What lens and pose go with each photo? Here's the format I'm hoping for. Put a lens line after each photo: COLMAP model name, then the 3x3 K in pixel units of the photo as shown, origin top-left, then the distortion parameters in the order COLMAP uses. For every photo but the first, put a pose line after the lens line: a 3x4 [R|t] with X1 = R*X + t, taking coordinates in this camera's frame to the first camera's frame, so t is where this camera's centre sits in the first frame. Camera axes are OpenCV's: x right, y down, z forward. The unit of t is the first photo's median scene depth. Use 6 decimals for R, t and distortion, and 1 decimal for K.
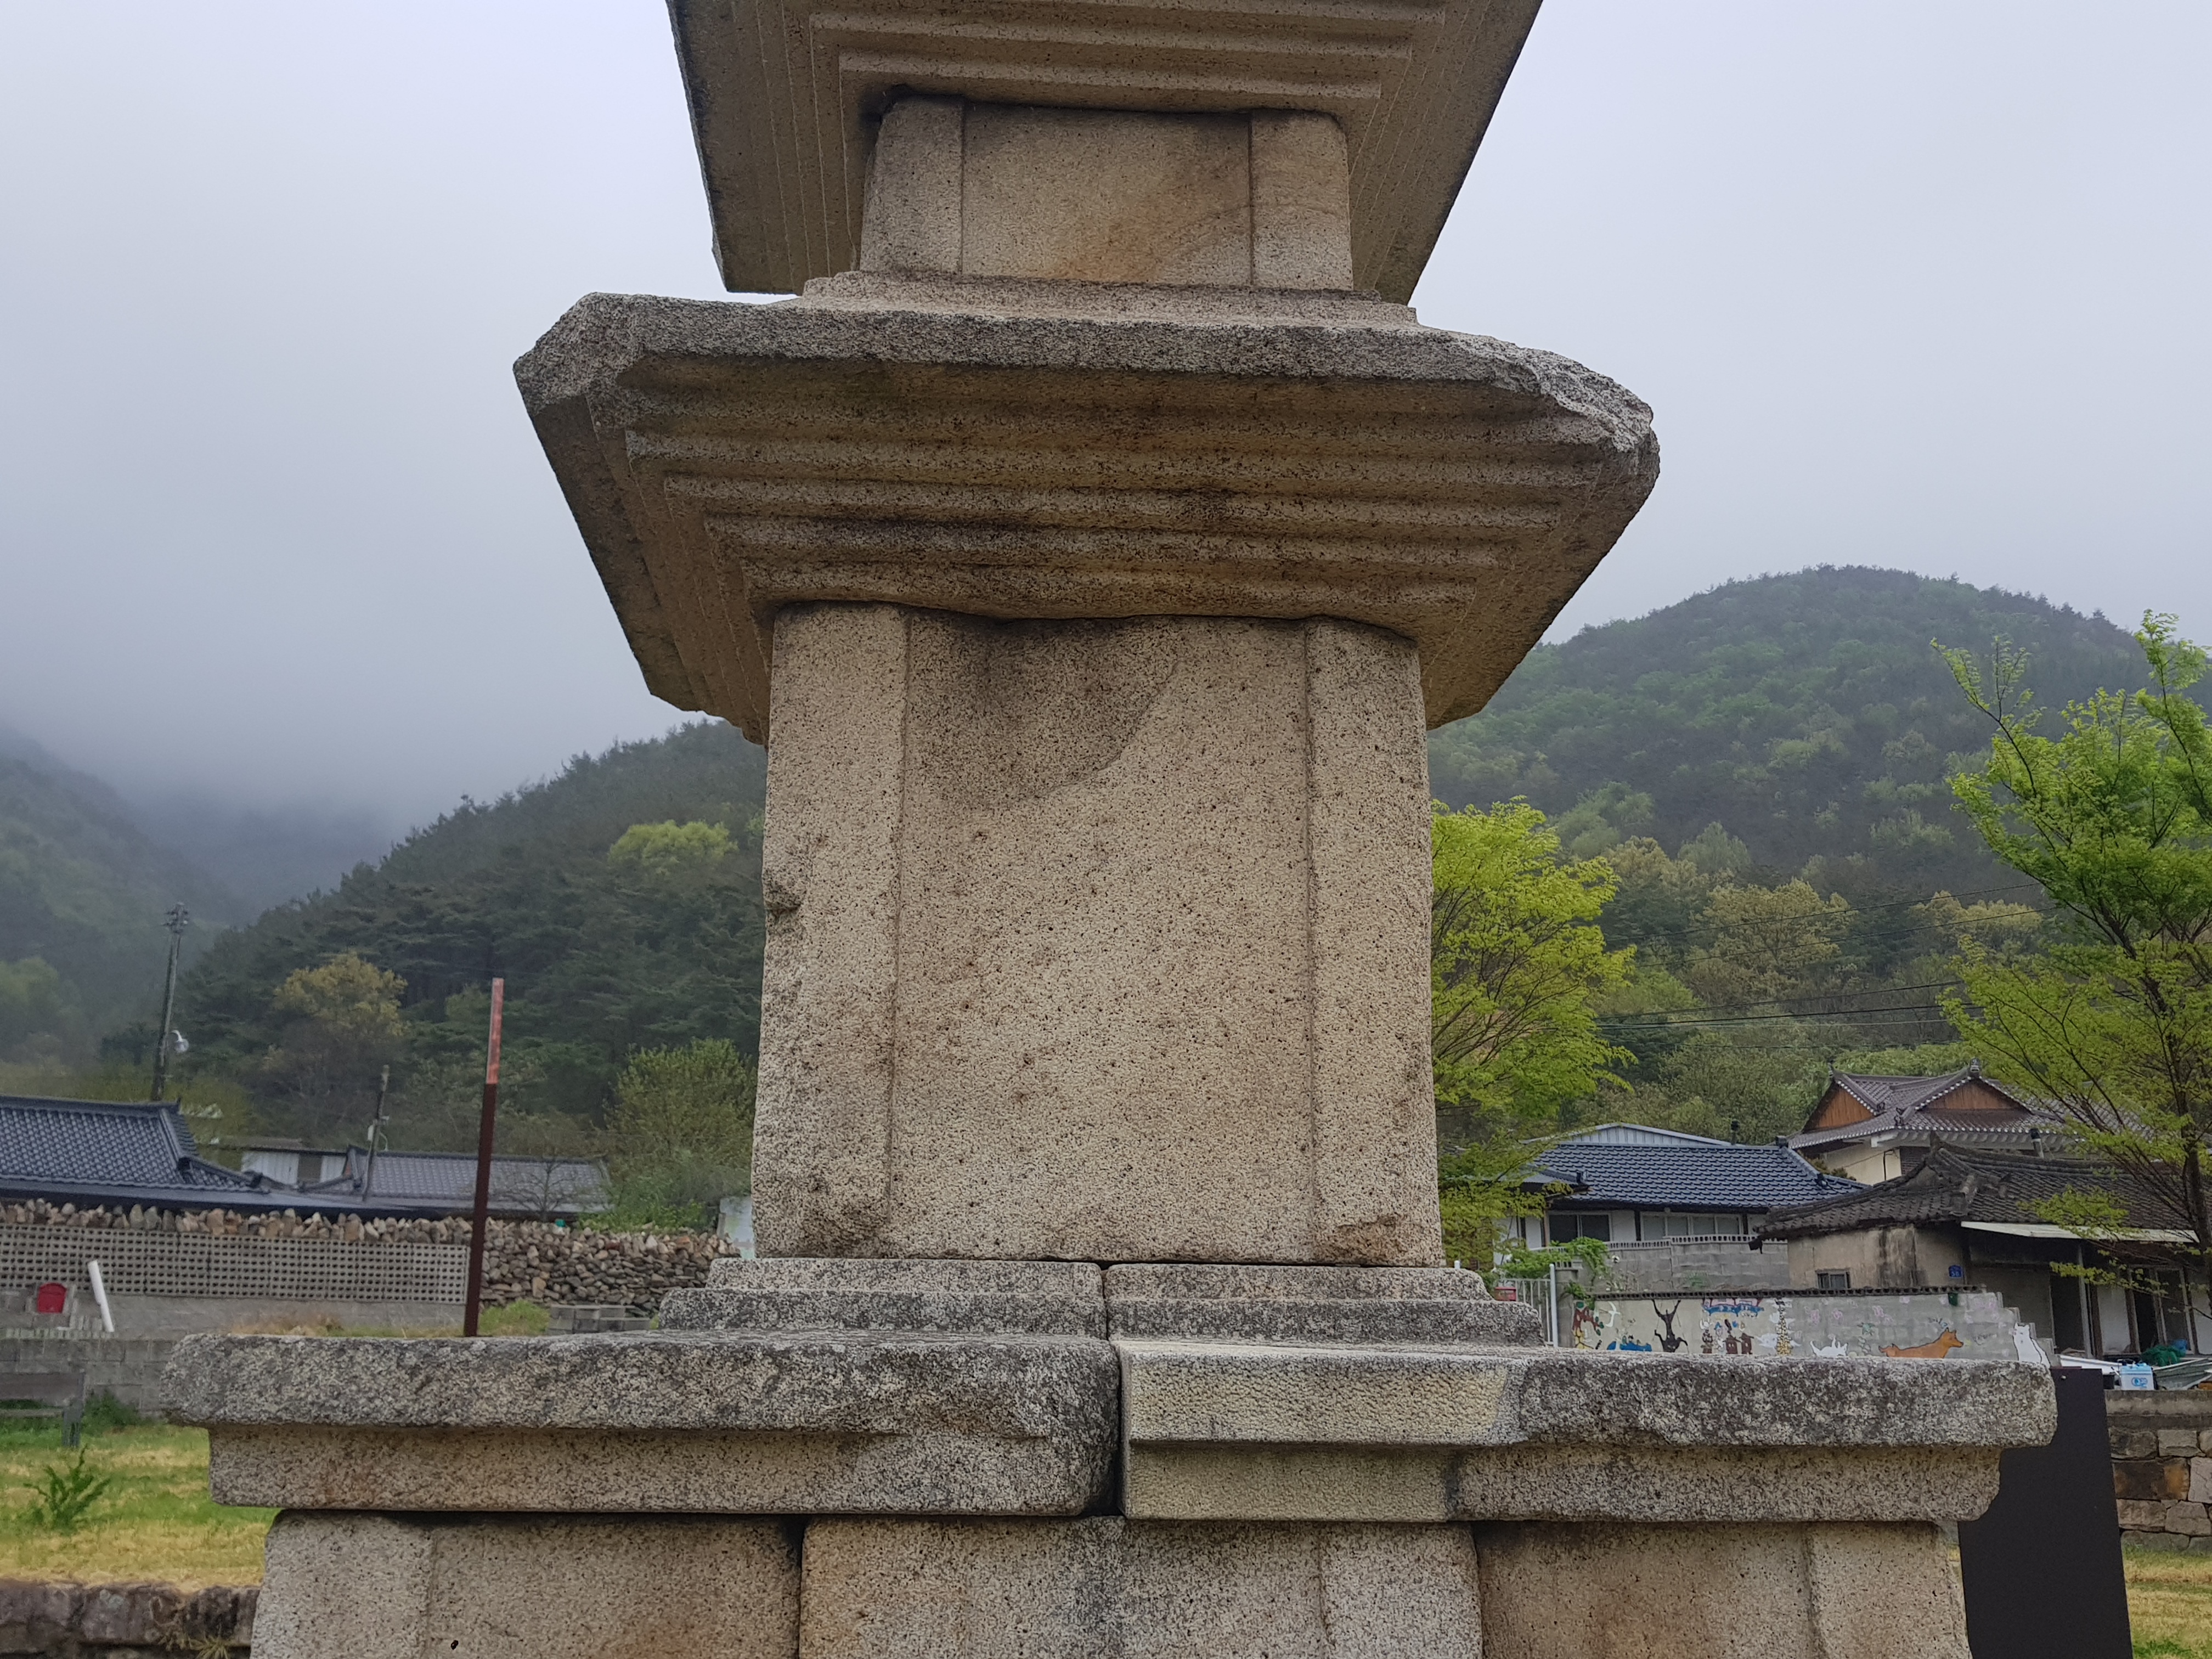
lens RADIAL K [[2256.8, 0, 1125.8], [0, 2256.8, 762.3], [0, 0, 1]] dist [0.050595, 0.000000]
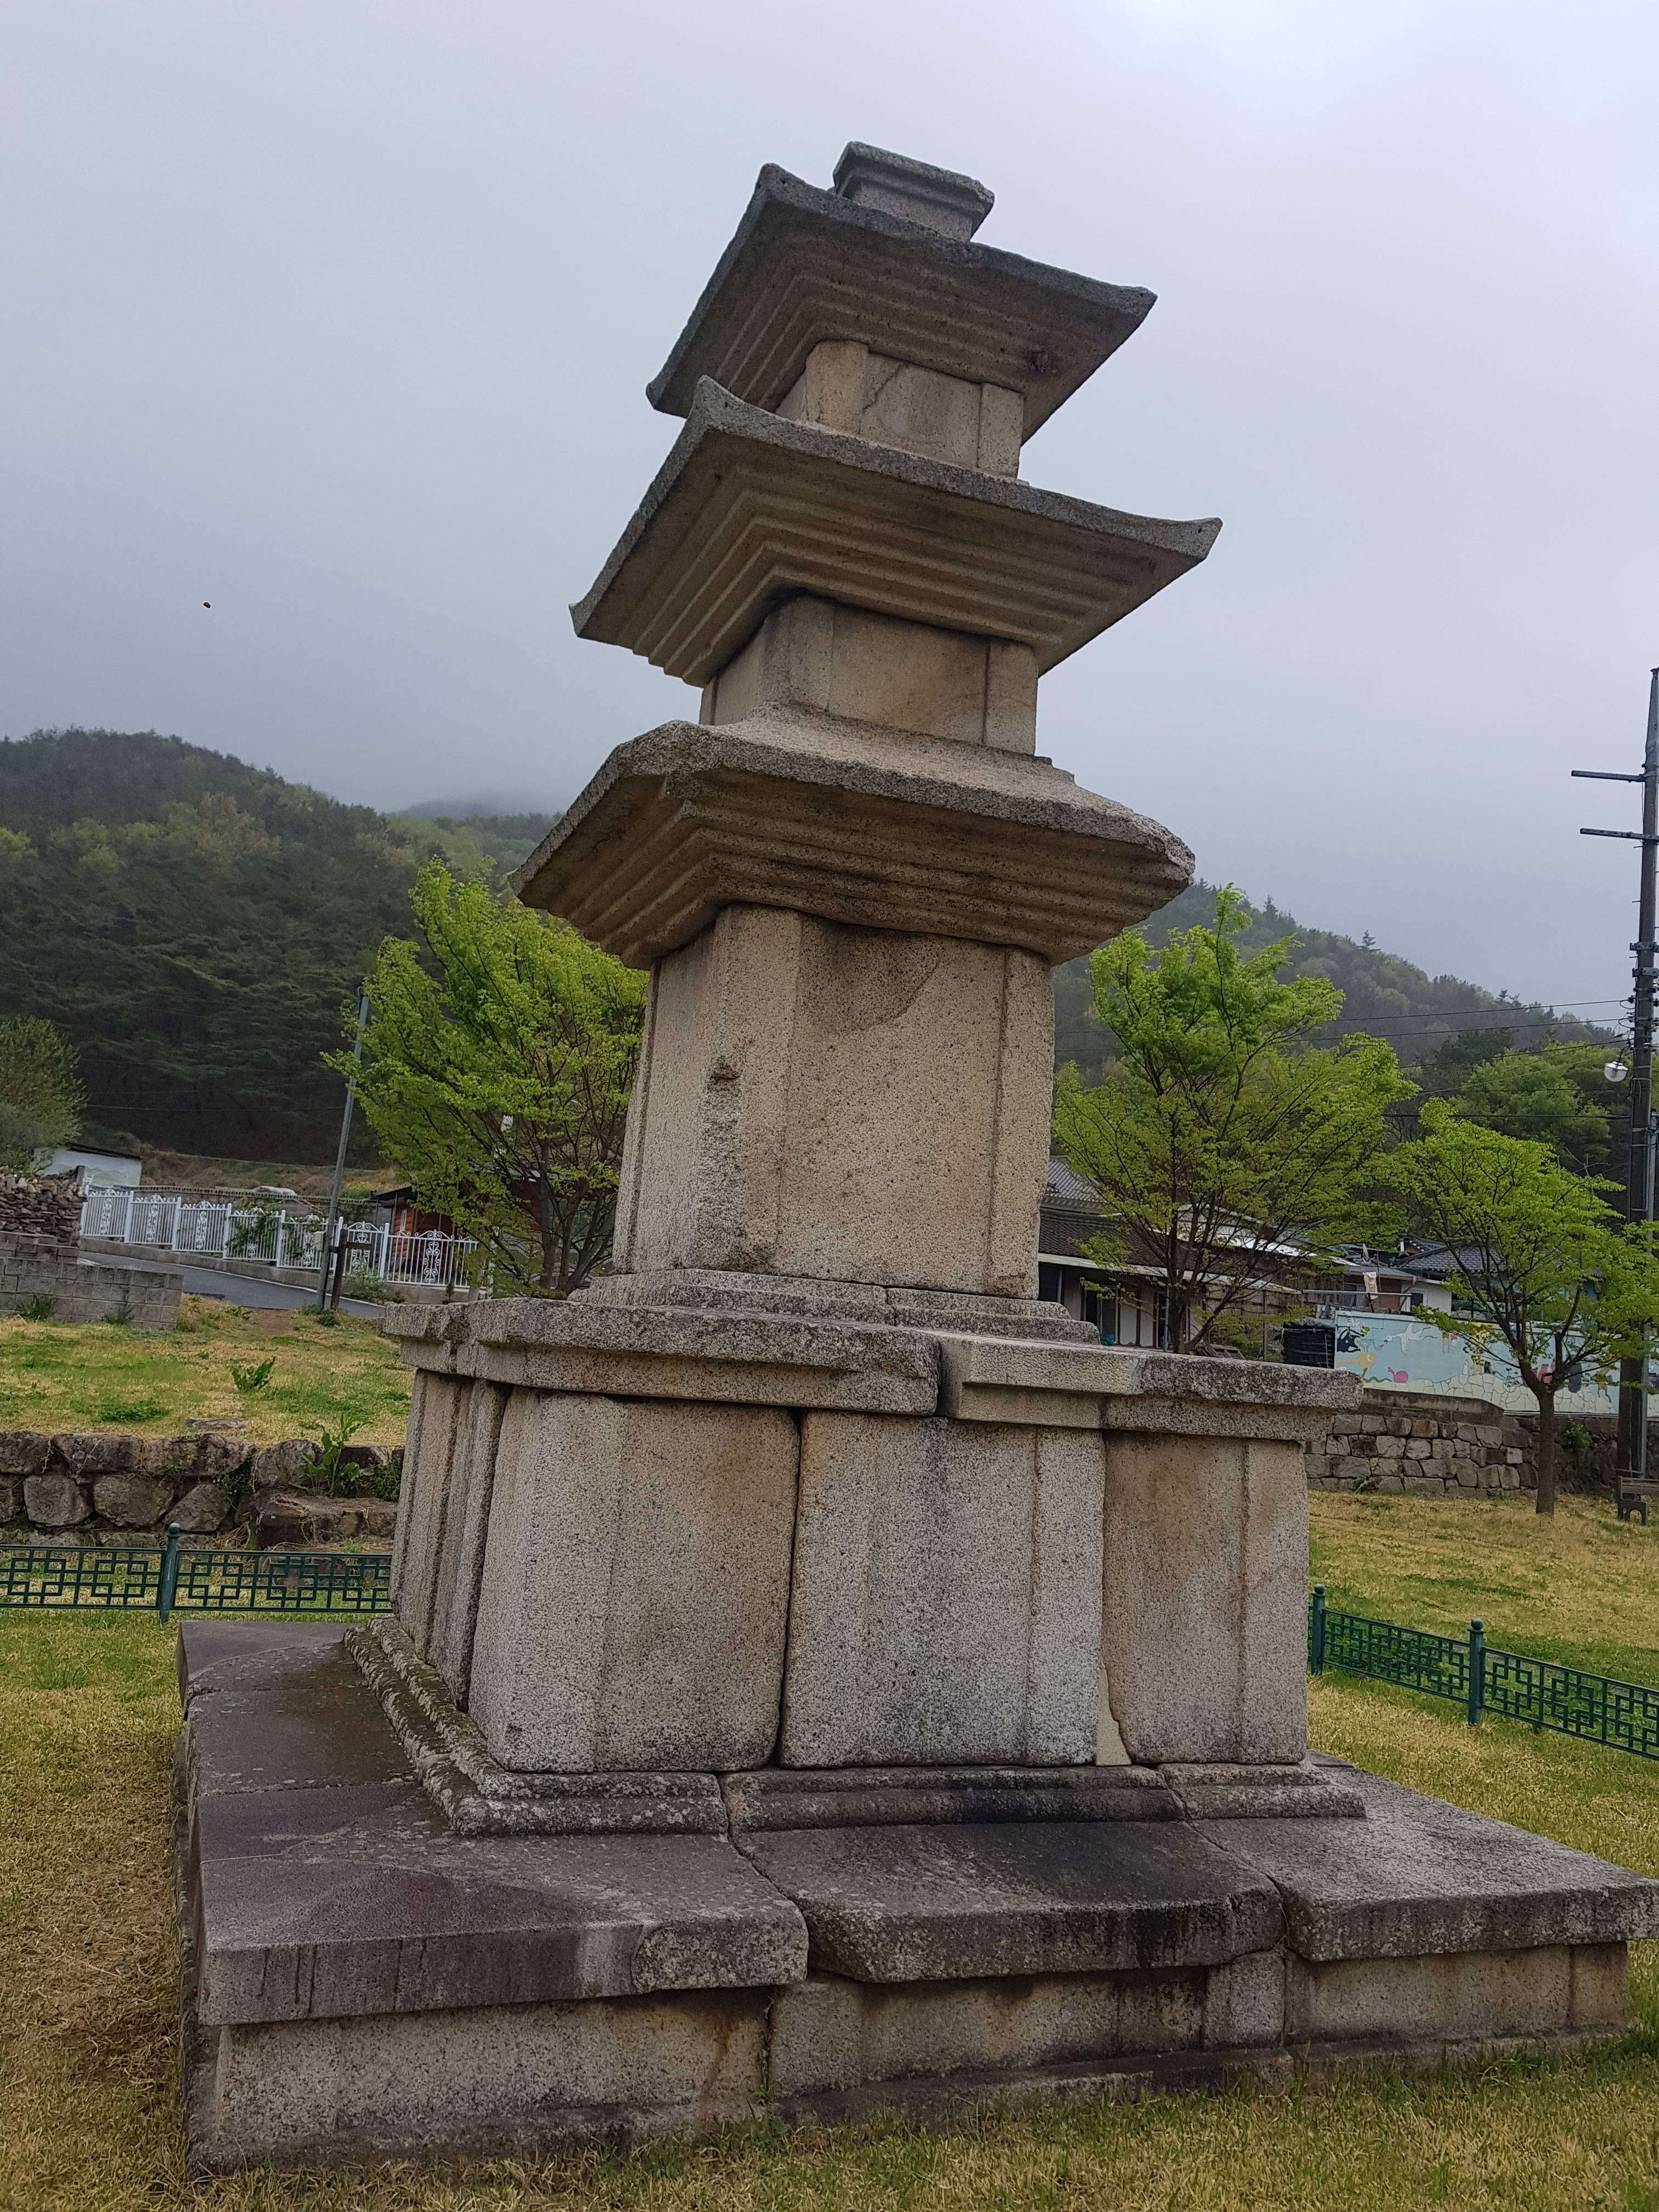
lens RADIAL K [[1721.2, 0, 846.9], [0, 1721.2, 1069.6], [0, 0, 1]] dist [0.076049, -0.121120]
pose [[0.956653, 0.108784, 0.270152, -0.436308], [-0.139704, 0.985338, 0.097940, -0.089355], [-0.255536, -0.131436, 0.957823, -0.328937]]
